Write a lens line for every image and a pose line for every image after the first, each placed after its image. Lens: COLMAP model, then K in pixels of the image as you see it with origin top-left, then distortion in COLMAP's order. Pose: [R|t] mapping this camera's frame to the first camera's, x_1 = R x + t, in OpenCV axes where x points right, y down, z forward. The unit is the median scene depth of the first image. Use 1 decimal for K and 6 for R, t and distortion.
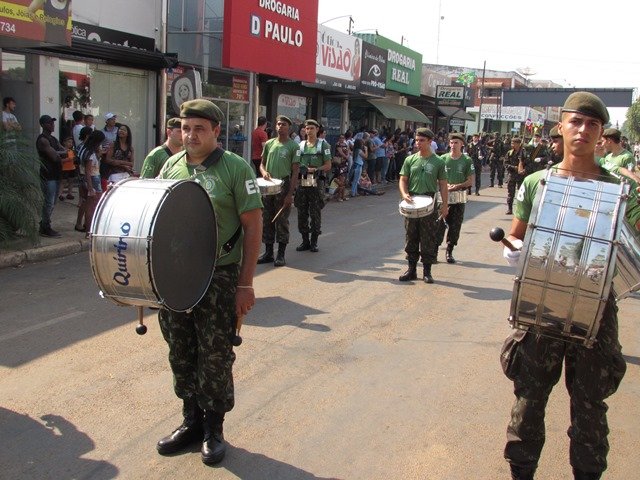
lens RADIAL K [[708.9, 0, 304.3], [0, 708.9, 240.2], [0, 0, 1]] dist [-0.120746, 0.113884]
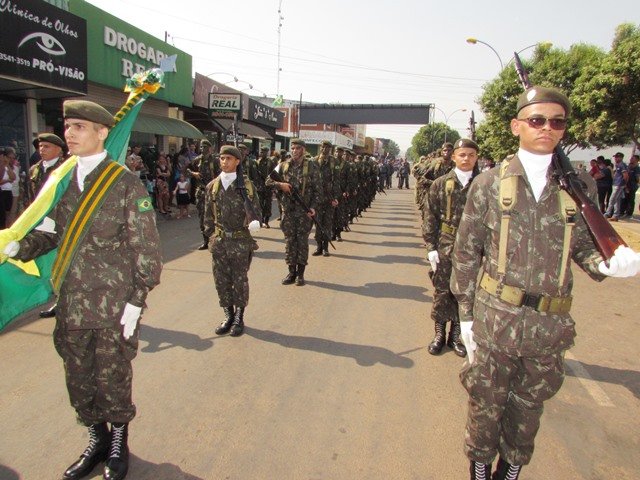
lens RADIAL K [[455.2, 0, 313.9], [0, 455.2, 251.7], [0, 0, 1]] dist [-0.056614, 0.041270]
pose [[0.973425, -0.043866, 0.224768, 0.329011], [0.031232, 0.997742, 0.059458, -0.113080], [-0.226868, -0.050858, 0.972597, 0.811245]]
